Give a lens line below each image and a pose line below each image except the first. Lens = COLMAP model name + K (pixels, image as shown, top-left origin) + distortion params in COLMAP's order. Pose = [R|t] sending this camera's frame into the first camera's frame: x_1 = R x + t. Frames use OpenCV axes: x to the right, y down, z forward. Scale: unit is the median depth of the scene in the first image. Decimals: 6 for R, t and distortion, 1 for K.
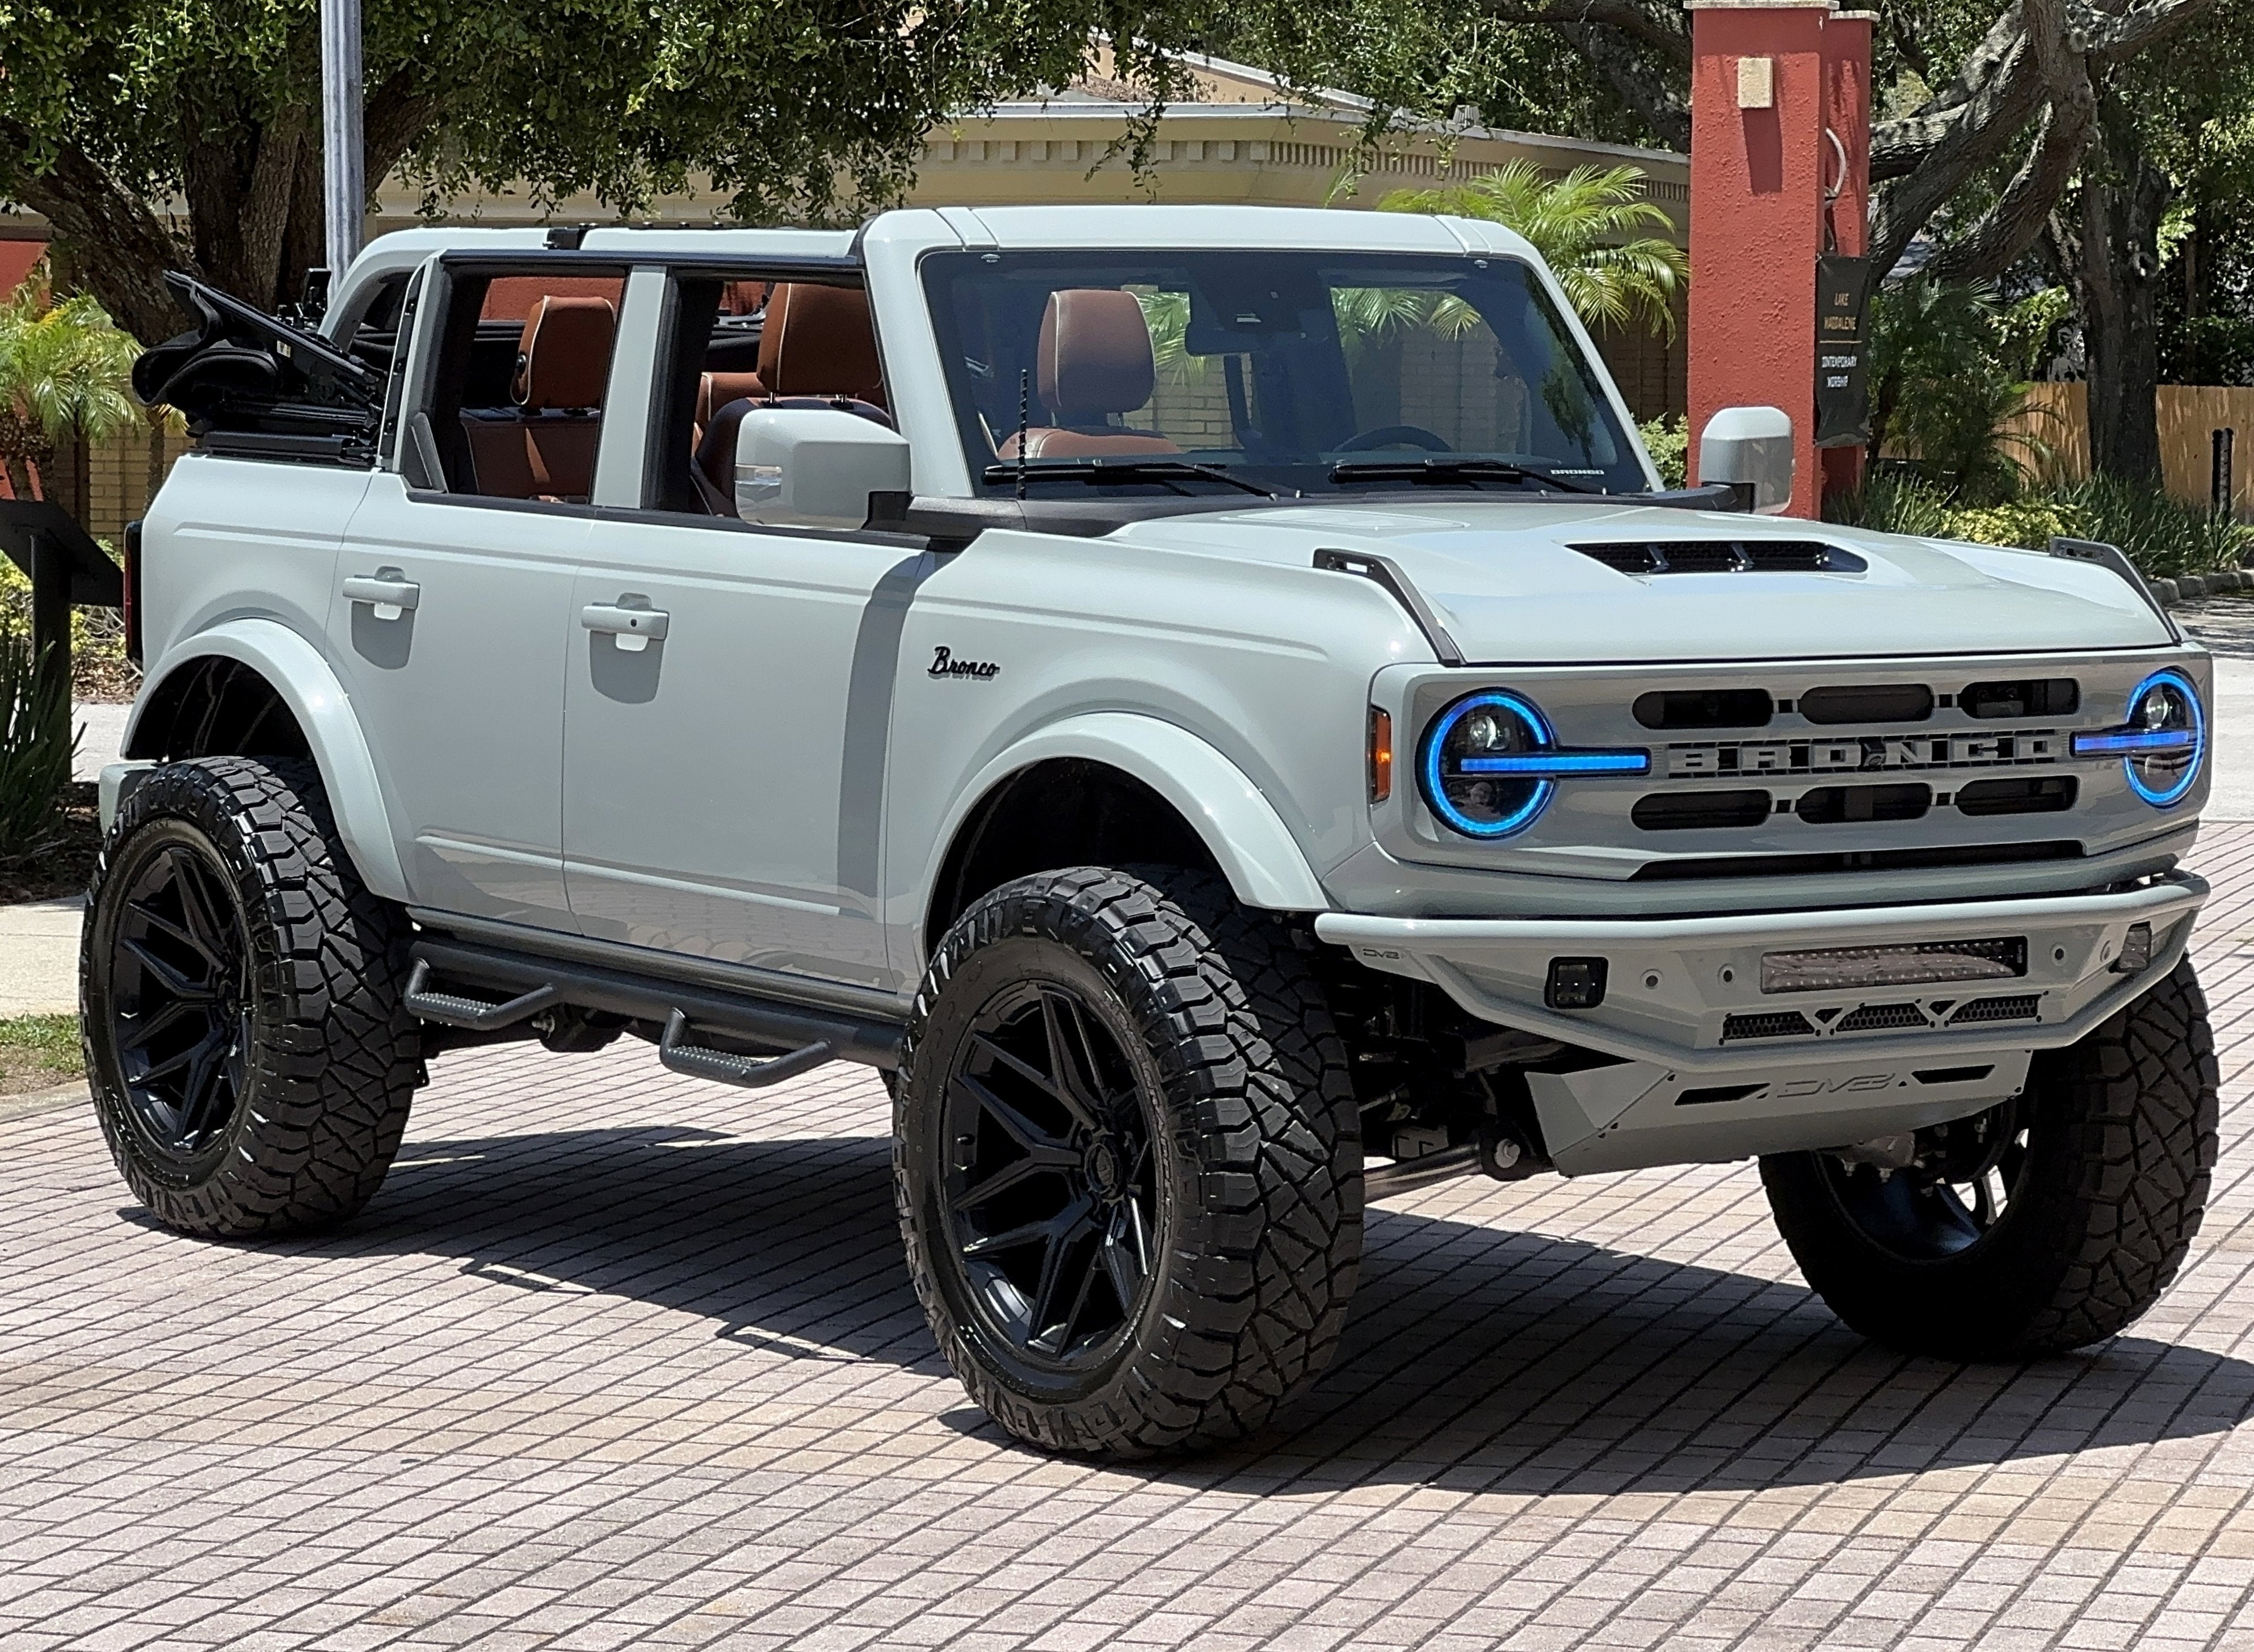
lens RADIAL K [[6492.9, 0, 1133.8], [0, 6492.9, 763.6], [0, 0, 1]] dist [-0.004893, 1.842266]
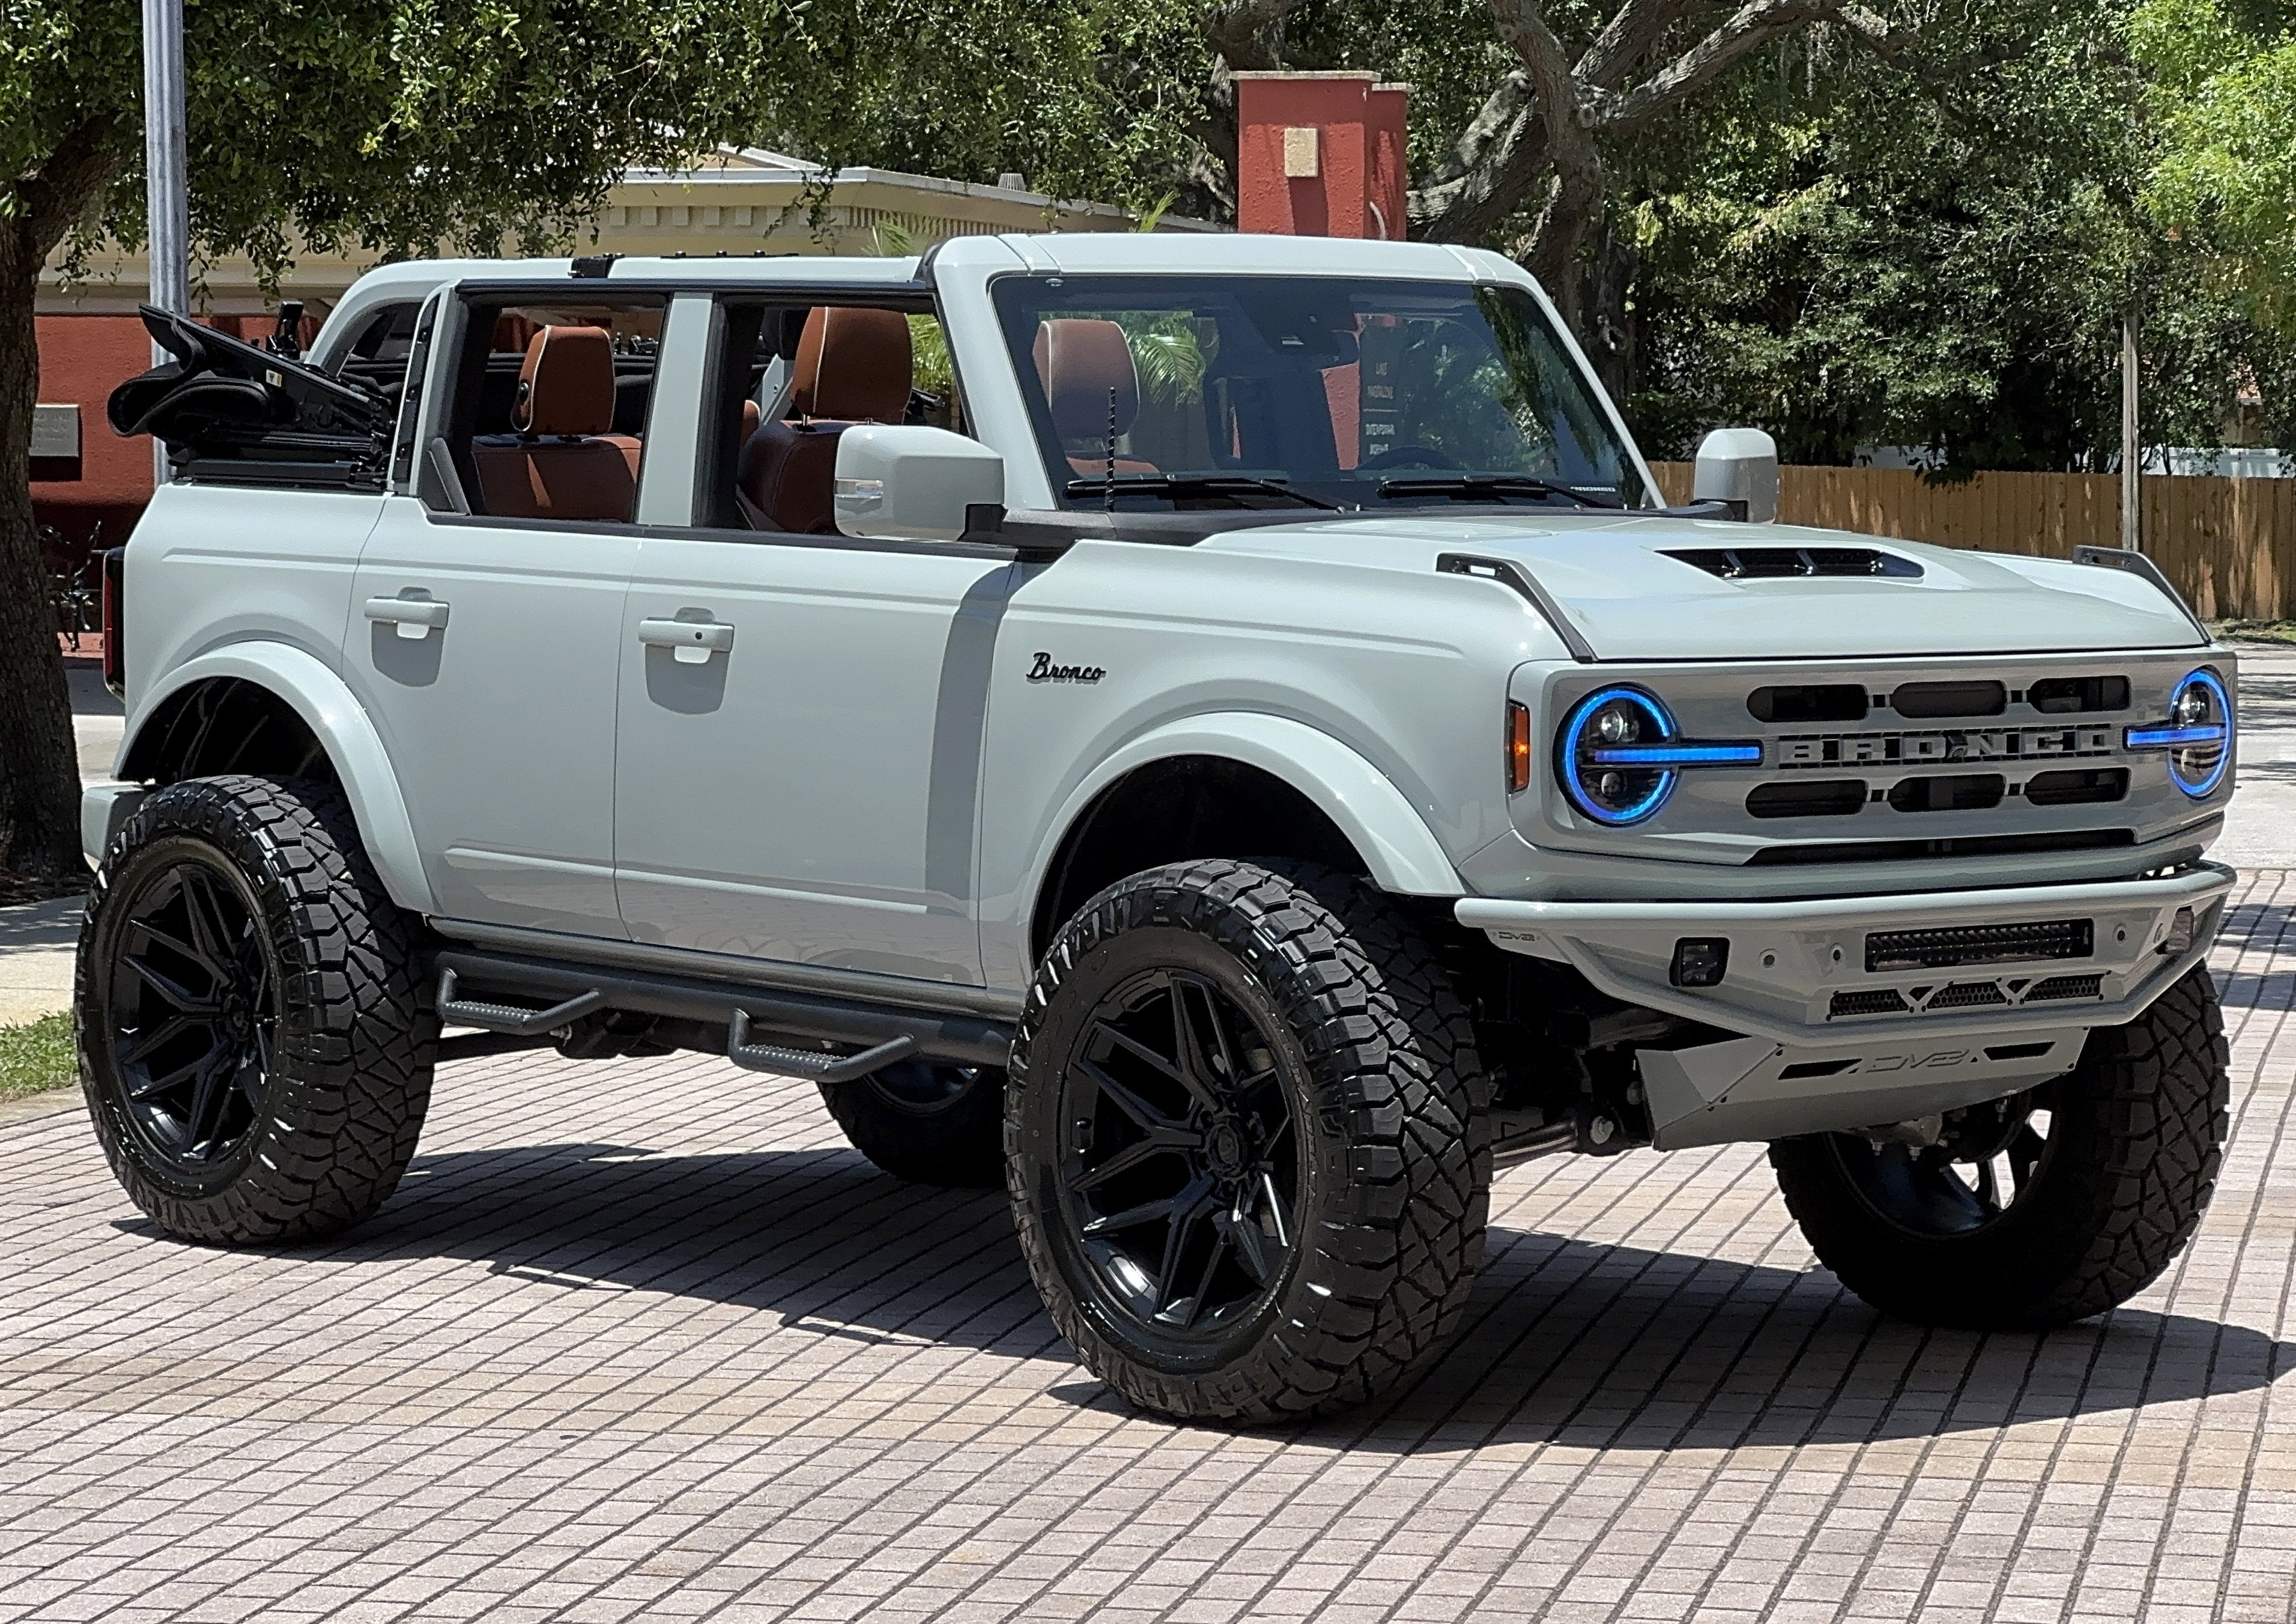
lens RADIAL K [[6515.0, 0, 1154.1], [0, 6515.0, 759.7], [0, 0, 1]] dist [0.026479, 1.375222]
pose [[0.995713, -0.005714, 0.092323, -0.110403], [0.006915, 0.999896, -0.012694, 0.012830], [-0.092241, 0.013278, 0.995648, -0.043351]]
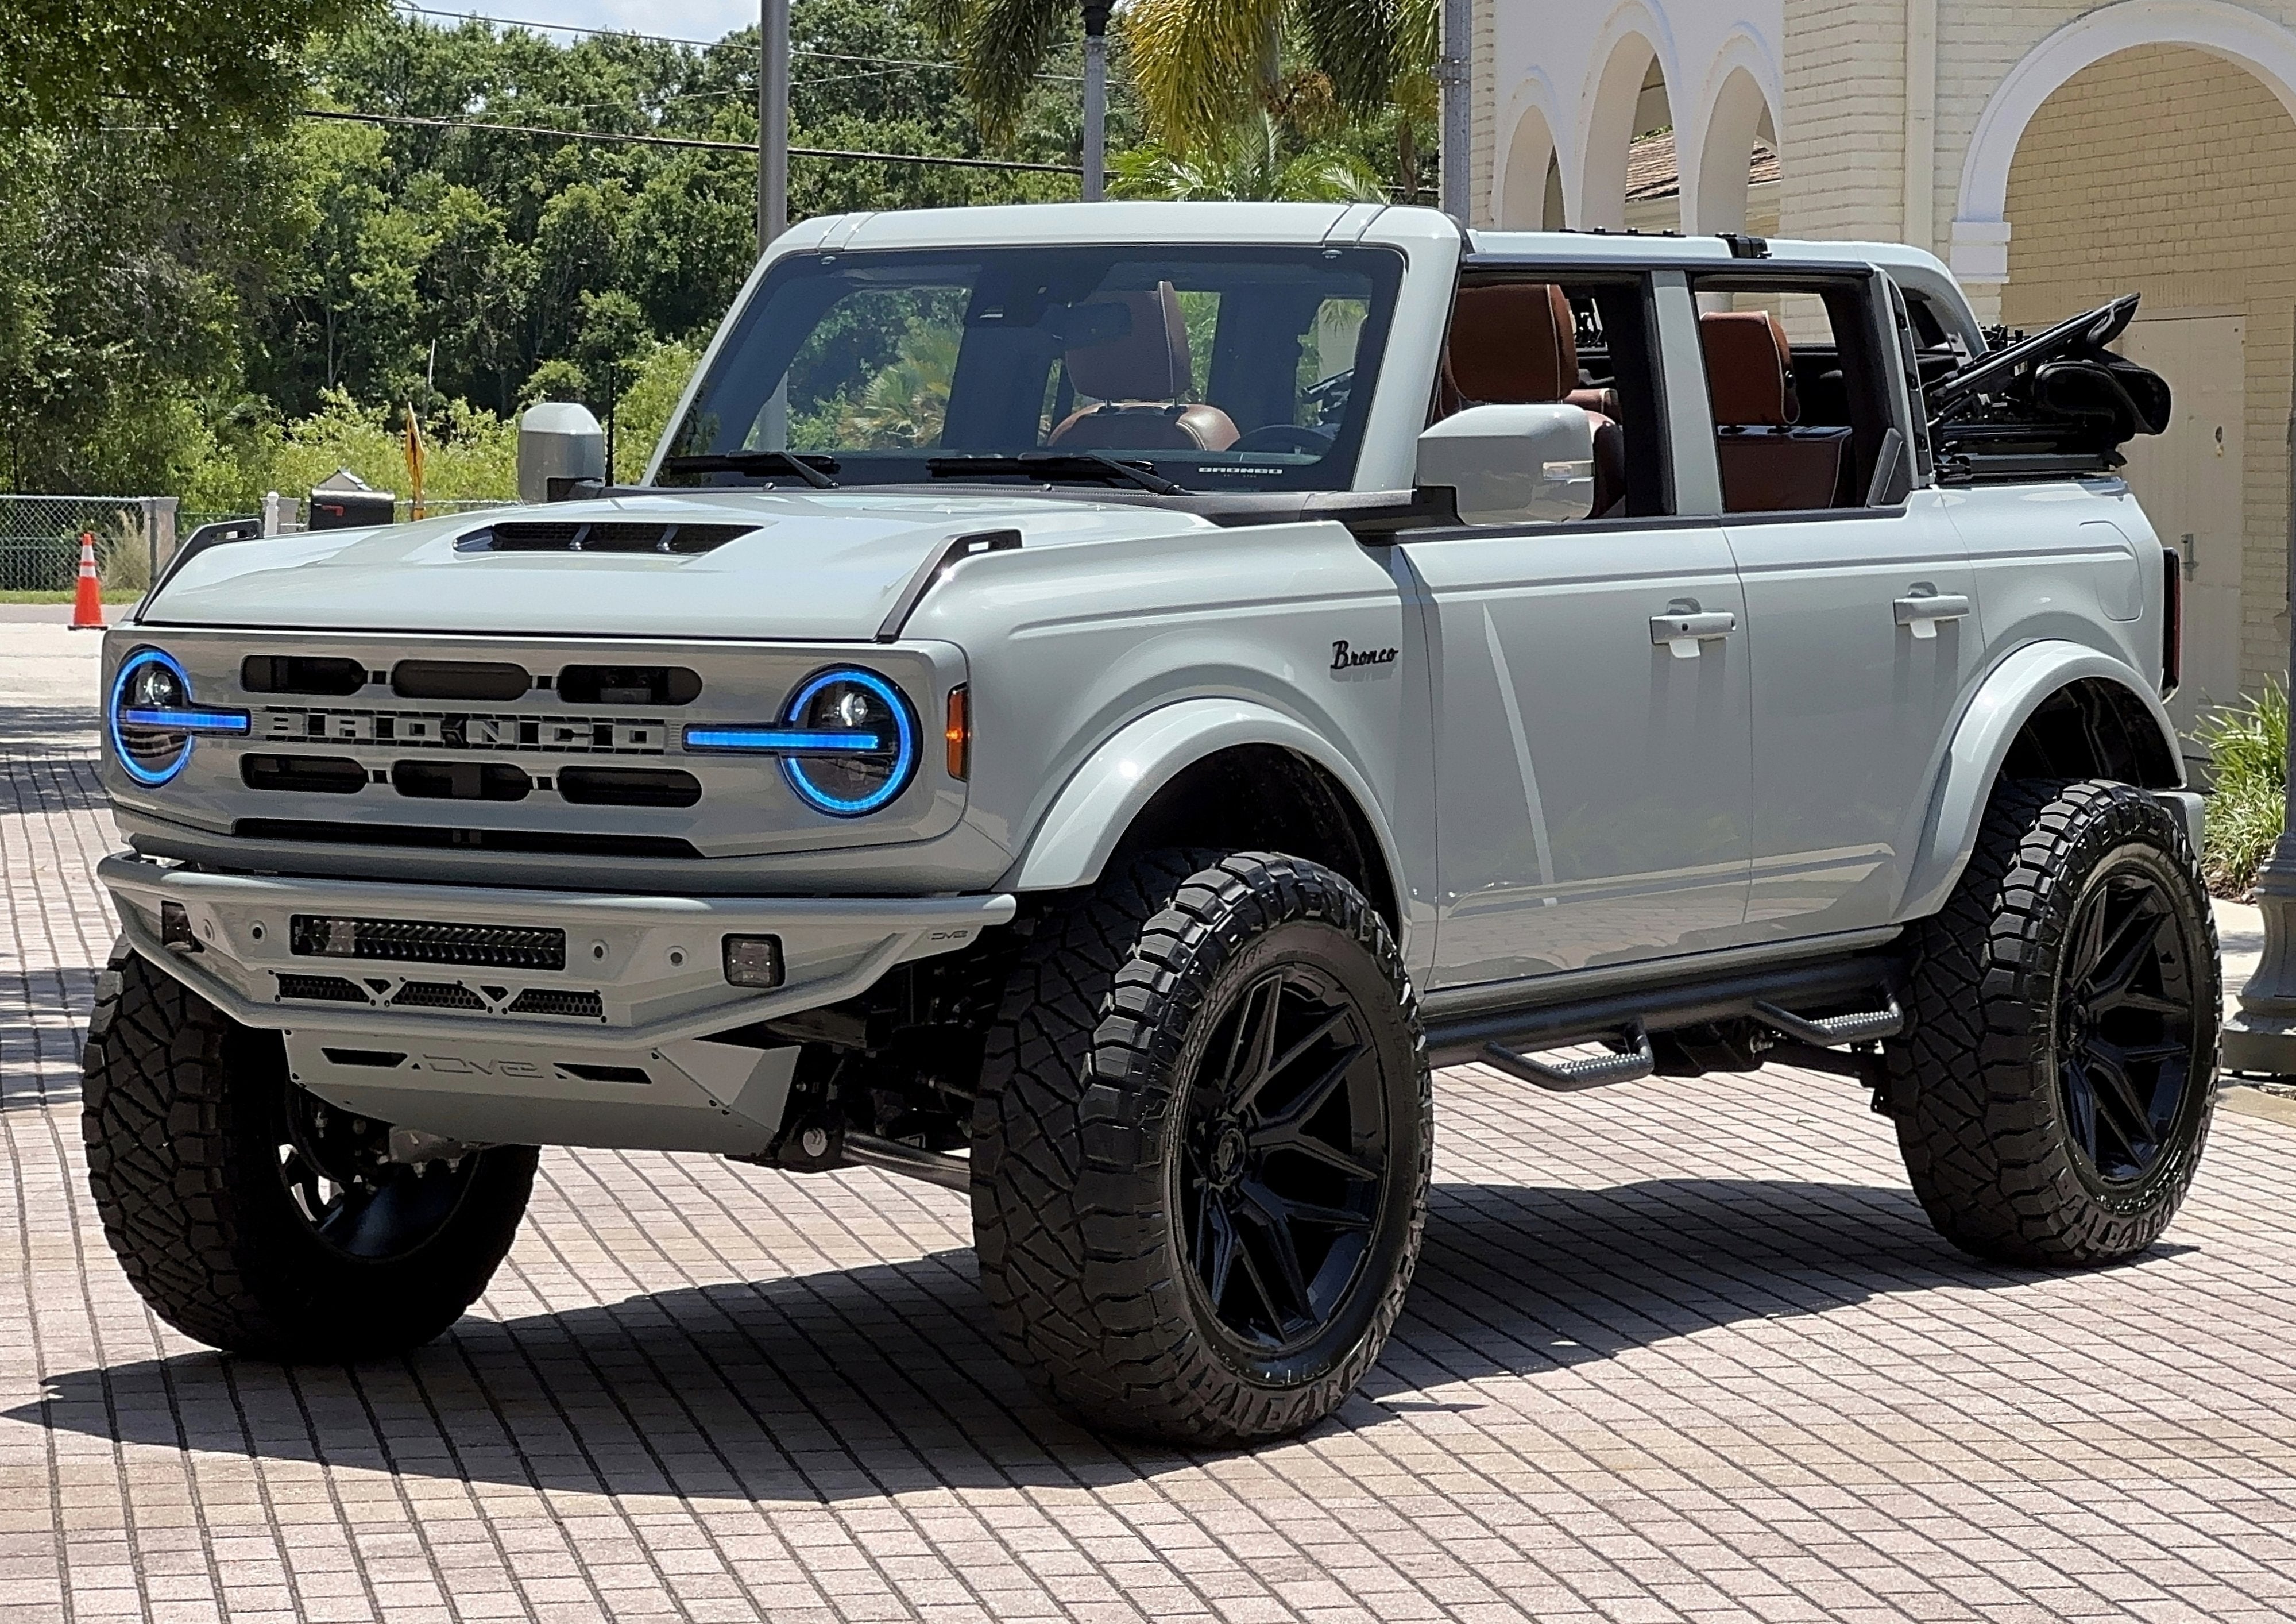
lens RADIAL K [[6661.3, 0, 1188.5], [0, 6661.3, 813.7], [0, 0, 1]] dist [0.033018, 0.508265]
pose [[0.348036, 0.044866, -0.936407, 1.068947], [-0.060203, 0.997862, 0.025435, -0.020716], [0.935546, 0.047522, 0.349993, 0.725290]]
